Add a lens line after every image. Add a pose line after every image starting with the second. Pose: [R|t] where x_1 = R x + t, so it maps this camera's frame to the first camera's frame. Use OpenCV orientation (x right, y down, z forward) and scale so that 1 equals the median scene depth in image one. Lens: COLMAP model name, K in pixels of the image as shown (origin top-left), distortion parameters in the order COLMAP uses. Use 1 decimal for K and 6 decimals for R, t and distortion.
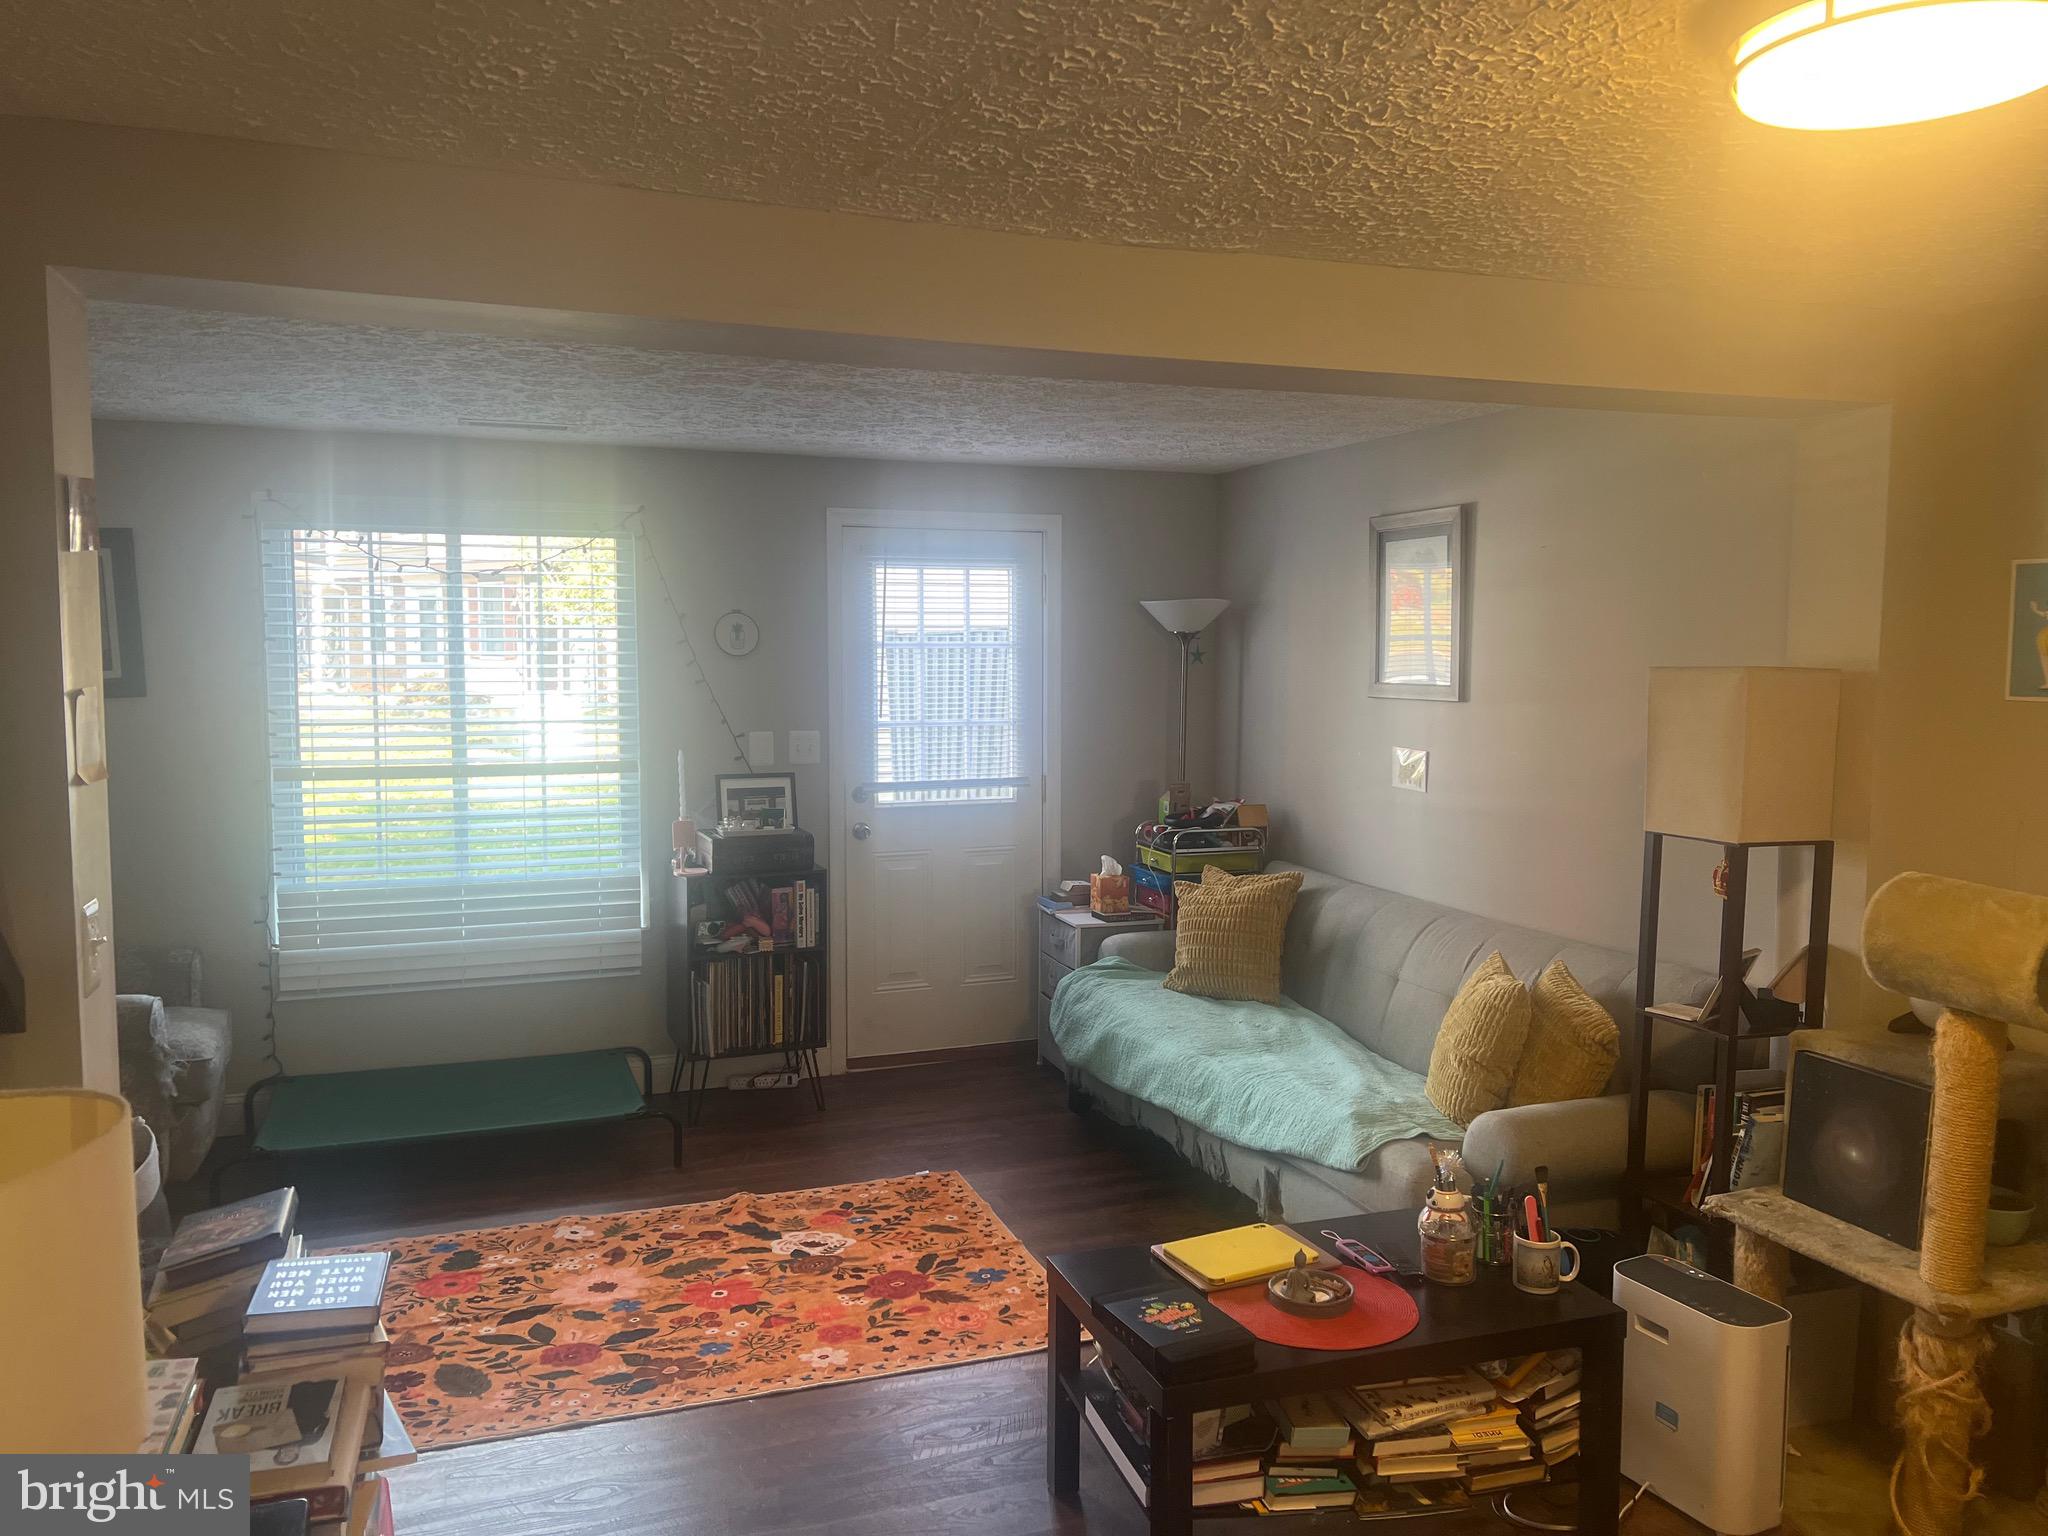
lens RADIAL K [[1543.7, 0, 1021.9], [0, 1543.7, 772.4], [0, 0, 1]] dist [0.054990, -0.053356]
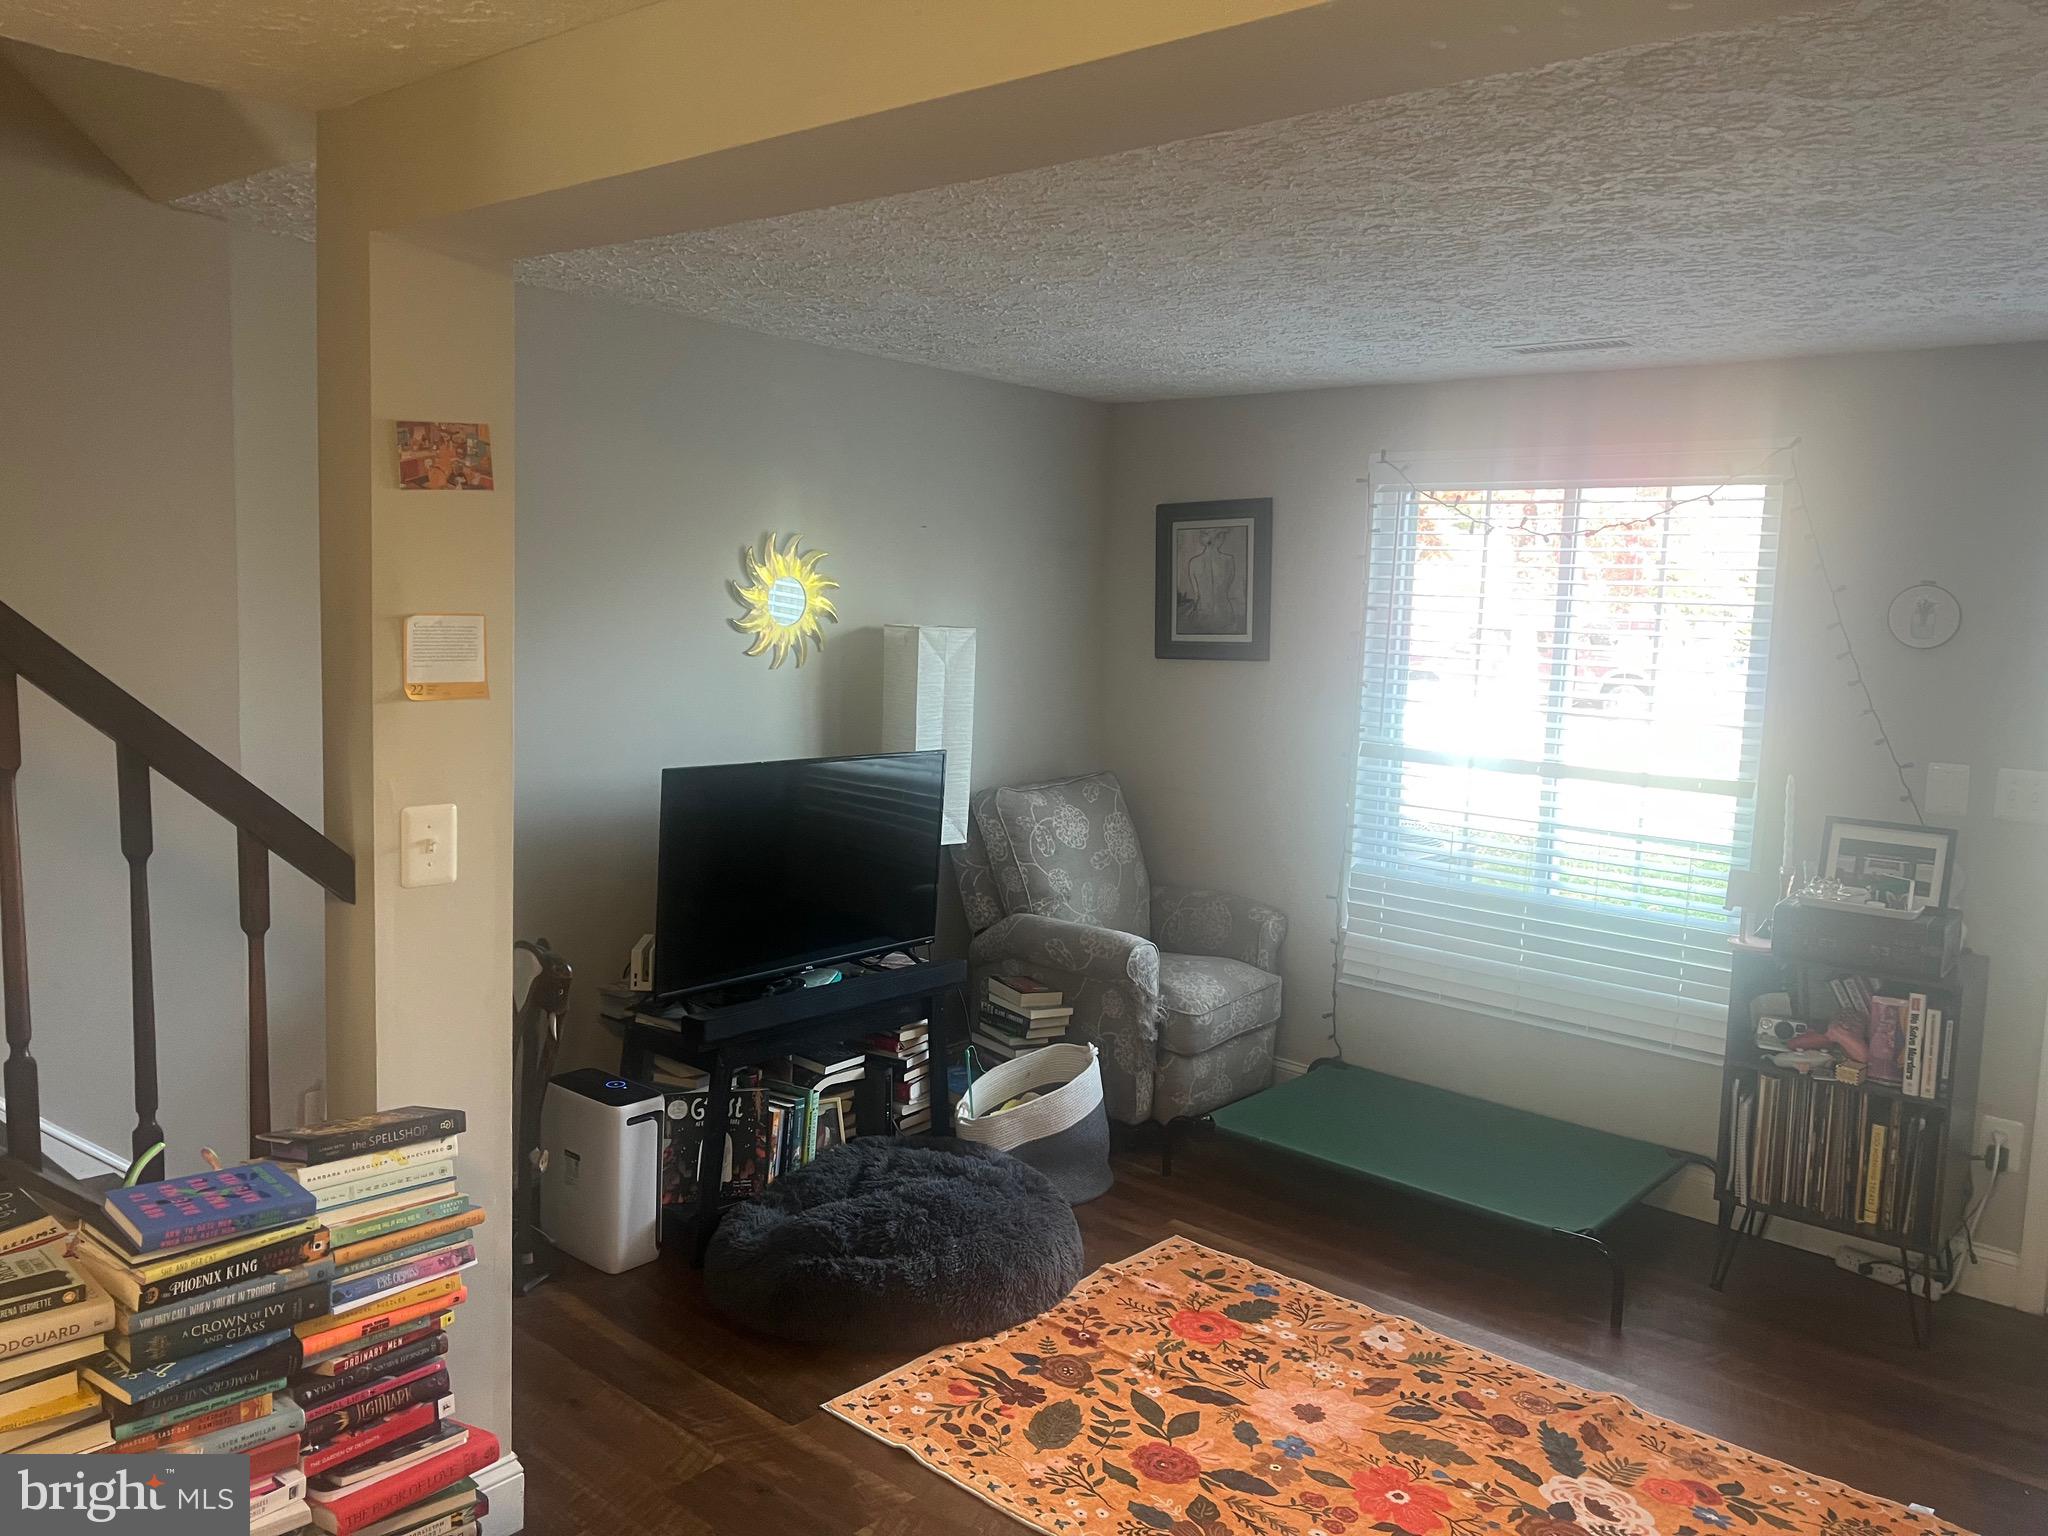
lens RADIAL K [[1543.7, 0, 1028.6], [0, 1543.7, 764.2], [0, 0, 1]] dist [0.054990, -0.053356]
pose [[0.486490, 0.112359, -0.866431, 0.288909], [-0.110996, 0.991609, 0.066269, -0.034866], [0.866606, 0.063932, 0.494880, 0.411943]]
